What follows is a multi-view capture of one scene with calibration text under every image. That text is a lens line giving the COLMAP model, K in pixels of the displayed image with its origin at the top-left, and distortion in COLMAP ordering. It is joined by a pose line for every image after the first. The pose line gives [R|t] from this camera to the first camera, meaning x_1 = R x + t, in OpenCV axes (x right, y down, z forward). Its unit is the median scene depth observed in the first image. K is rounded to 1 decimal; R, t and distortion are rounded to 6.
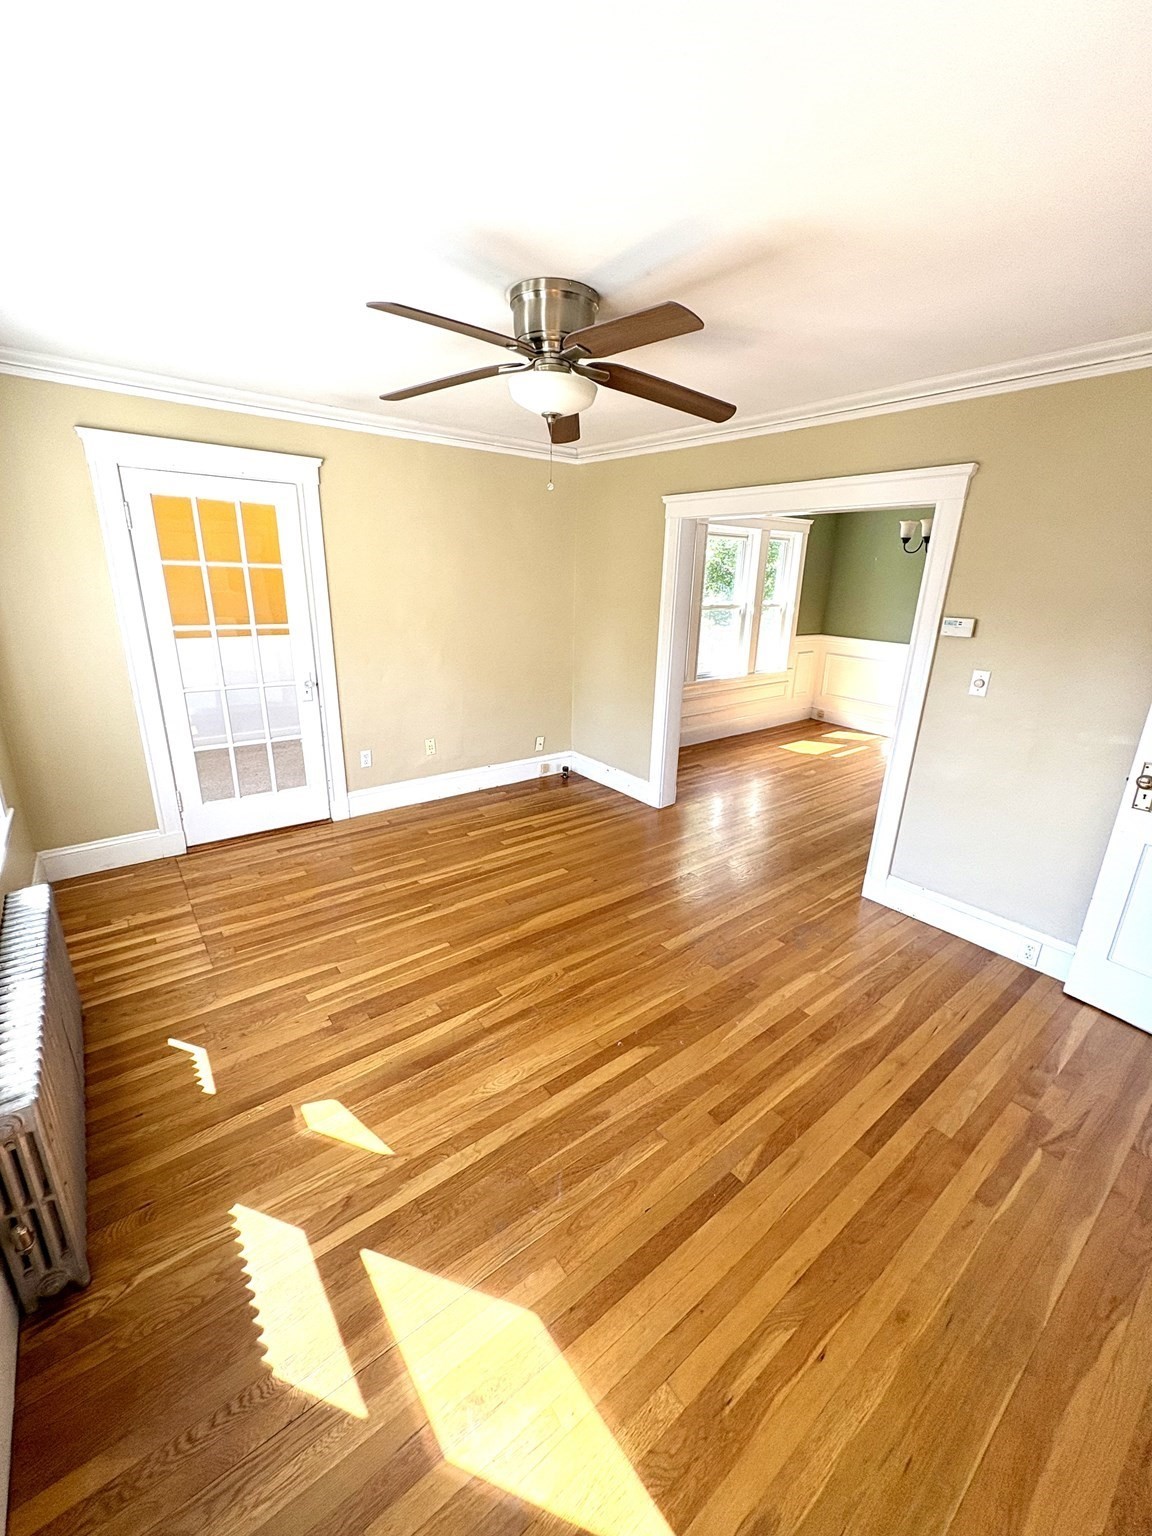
lens RADIAL K [[611.4, 0, 580.9], [0, 611.4, 767.1], [0, 0, 1]] dist [-0.001413, 0.000416]
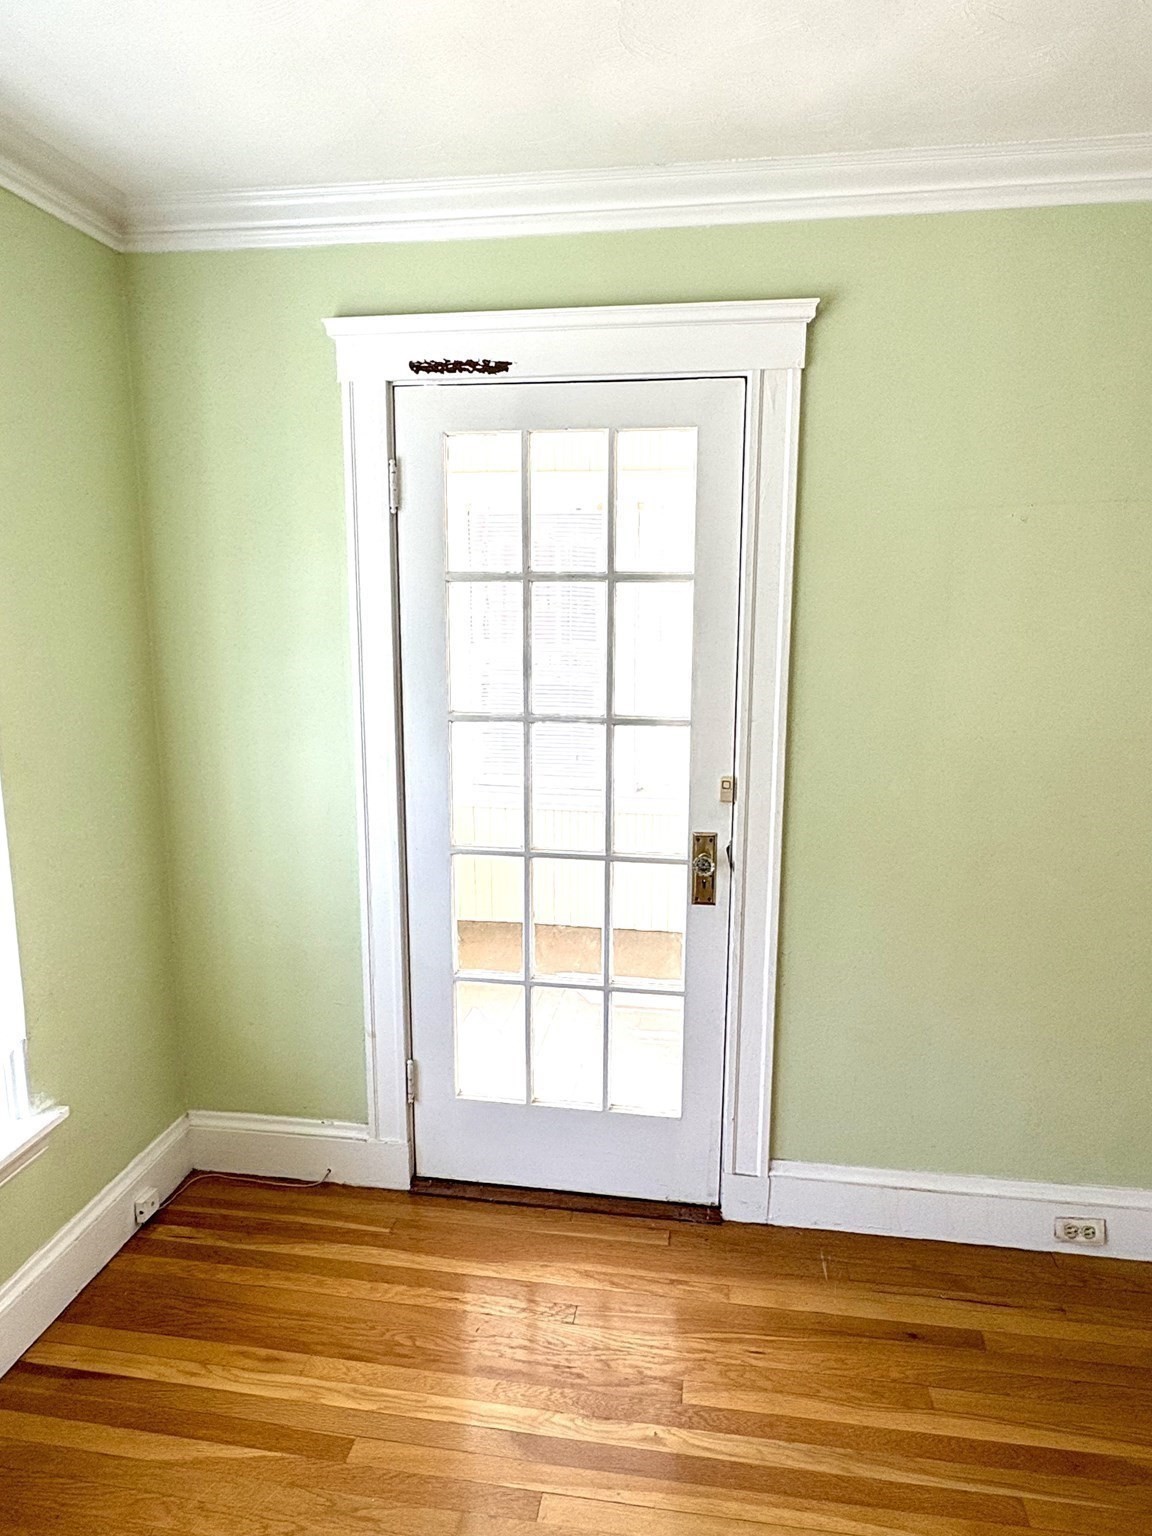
lens RADIAL K [[973.6, 0, 580.8], [0, 973.6, 762.7], [0, 0, 1]] dist [0.004577, -0.000238]
pose [[0.690856, 0.099740, -0.716080, -0.058126], [-0.204369, 0.976986, -0.061090, -0.135886], [0.693507, 0.188549, 0.695340, 0.460929]]
